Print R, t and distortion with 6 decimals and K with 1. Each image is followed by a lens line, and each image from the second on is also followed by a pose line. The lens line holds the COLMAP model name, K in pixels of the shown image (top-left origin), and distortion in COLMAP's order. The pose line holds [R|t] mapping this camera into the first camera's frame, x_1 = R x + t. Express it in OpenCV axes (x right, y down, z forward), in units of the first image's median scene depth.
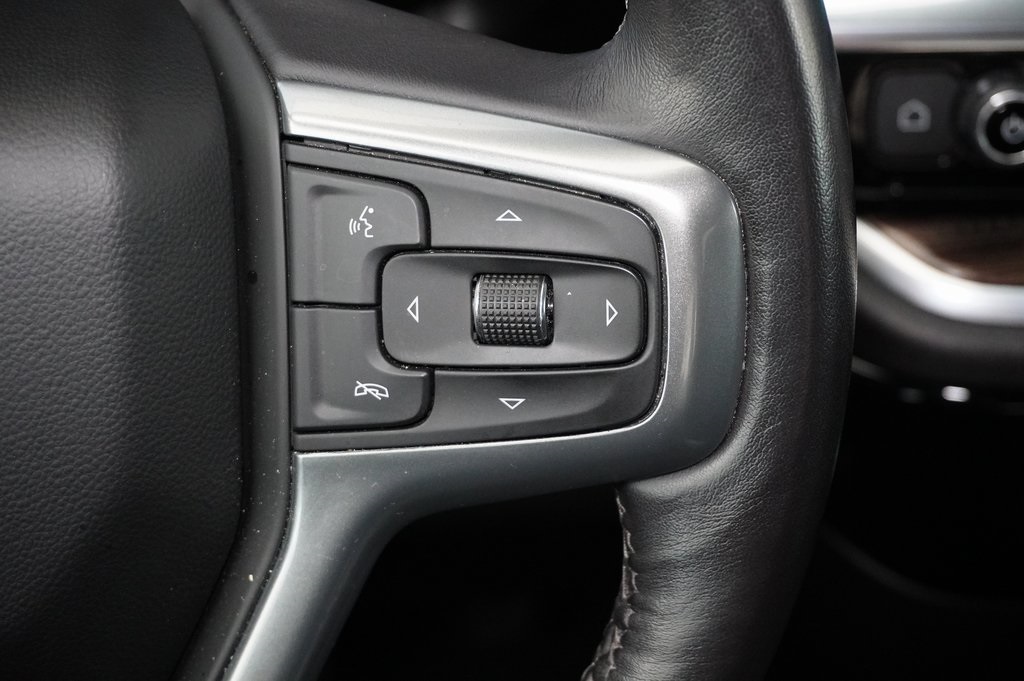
lens RADIAL K [[1974.2, 0, 507.4], [0, 1974.2, 335.5], [0, 0, 1]] dist [0.085041, 0.000000]
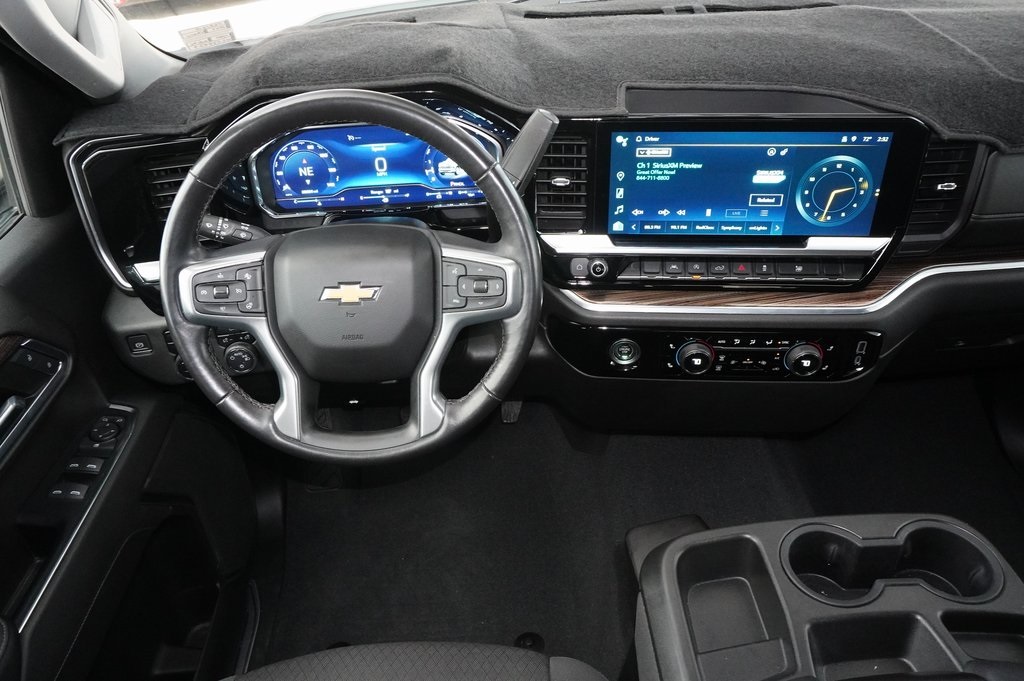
lens RADIAL K [[730.1, 0, 518.2], [0, 730.1, 347.0], [0, 0, 1]] dist [-0.060441, 0.032698]
pose [[0.999241, 0.014717, -0.036060, 0.184872], [-0.017450, 0.996903, -0.076679, 0.314654], [0.034820, 0.077250, 0.996404, -1.054998]]
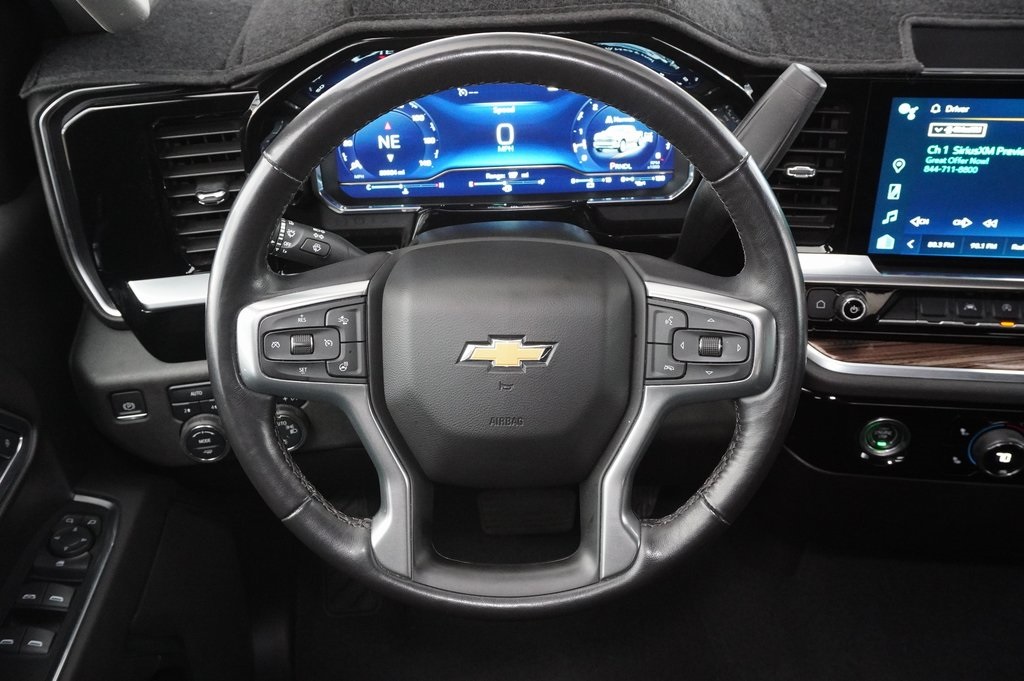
lens RADIAL K [[1077.4, 0, 505.5], [0, 1077.4, 344.9], [0, 0, 1]] dist [0.003639, 0.000000]
pose [[0.996877, 0.040713, -0.067666, -0.233856], [-0.046585, 0.995066, -0.087598, 0.171245], [0.063765, 0.090477, 0.993855, -0.961091]]
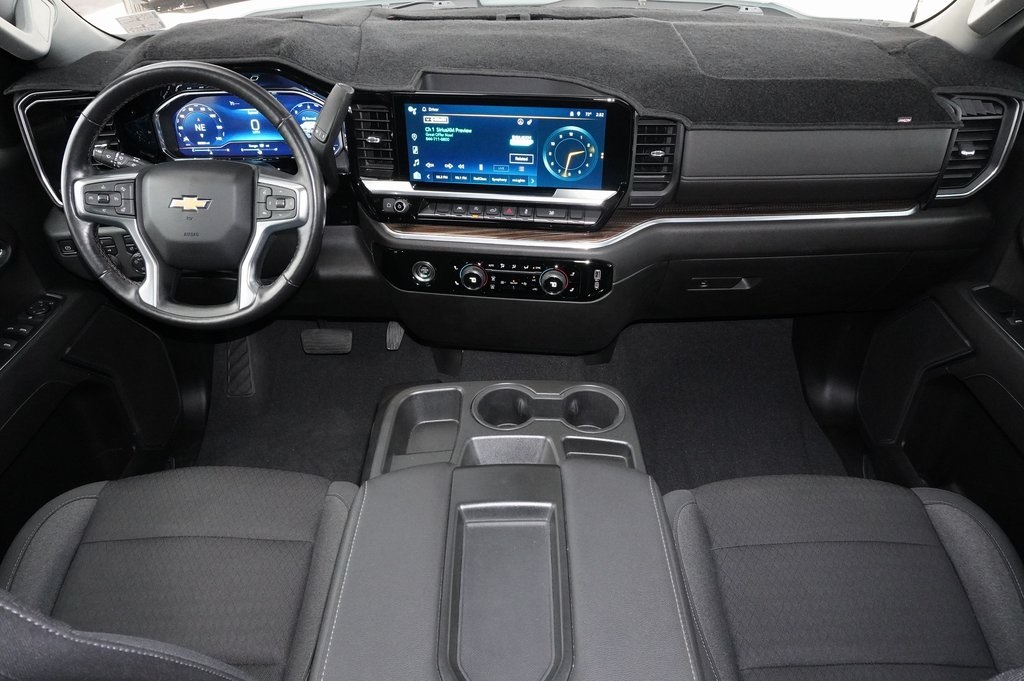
lens RADIAL K [[730.1, 0, 545.4], [0, 730.1, 356.6], [0, 0, 1]] dist [-0.060441, 0.032698]
pose [[0.995919, 0.069130, -0.058018, 1.284948], [-0.073395, 0.994484, -0.074930, 0.747005], [0.052518, 0.078883, 0.995500, -1.828184]]
